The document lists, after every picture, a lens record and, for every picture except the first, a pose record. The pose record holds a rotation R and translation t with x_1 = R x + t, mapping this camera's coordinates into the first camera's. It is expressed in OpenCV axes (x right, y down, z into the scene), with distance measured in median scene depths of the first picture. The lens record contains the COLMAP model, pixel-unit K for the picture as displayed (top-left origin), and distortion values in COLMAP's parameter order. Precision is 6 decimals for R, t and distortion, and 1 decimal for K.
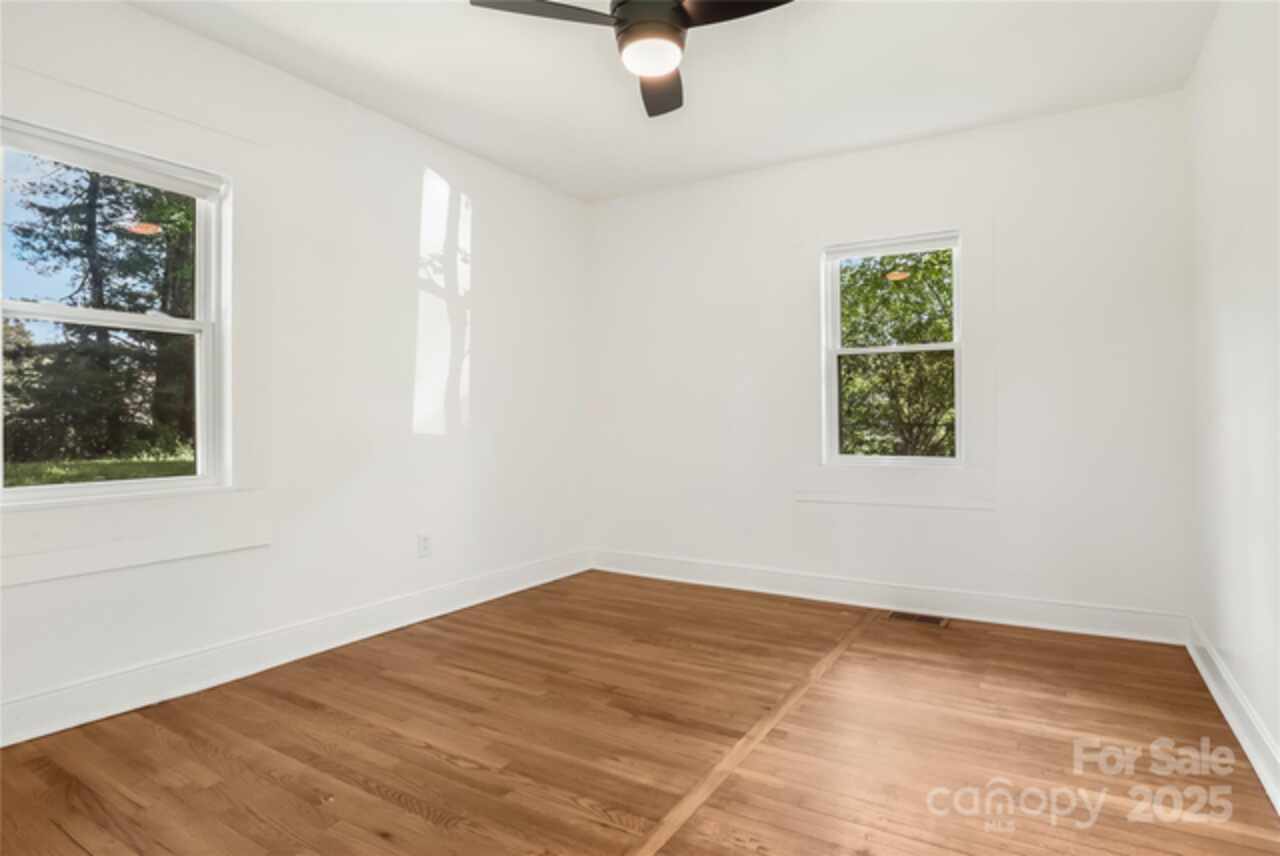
lens RADIAL K [[673.7, 0, 641.2], [0, 673.7, 424.0], [0, 0, 1]] dist [-0.034173, 0.011390]
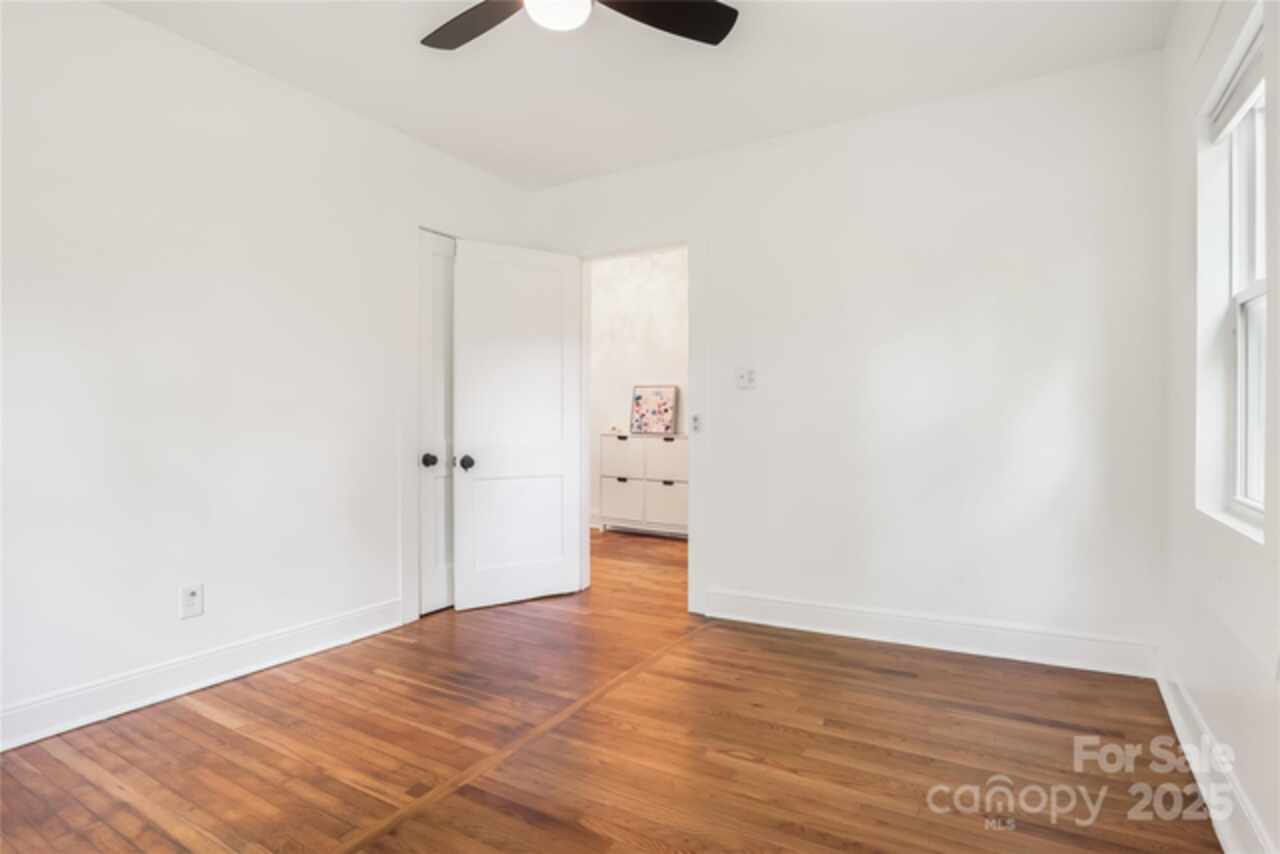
lens RADIAL K [[673.7, 0, 639.6], [0, 673.7, 423.7], [0, 0, 1]] dist [-0.034173, 0.011390]
pose [[-0.999959, -0.003114, -0.008540, -0.085702], [-0.003205, 0.999938, 0.010657, -0.033885], [0.008506, 0.010684, -0.999907, 2.033918]]
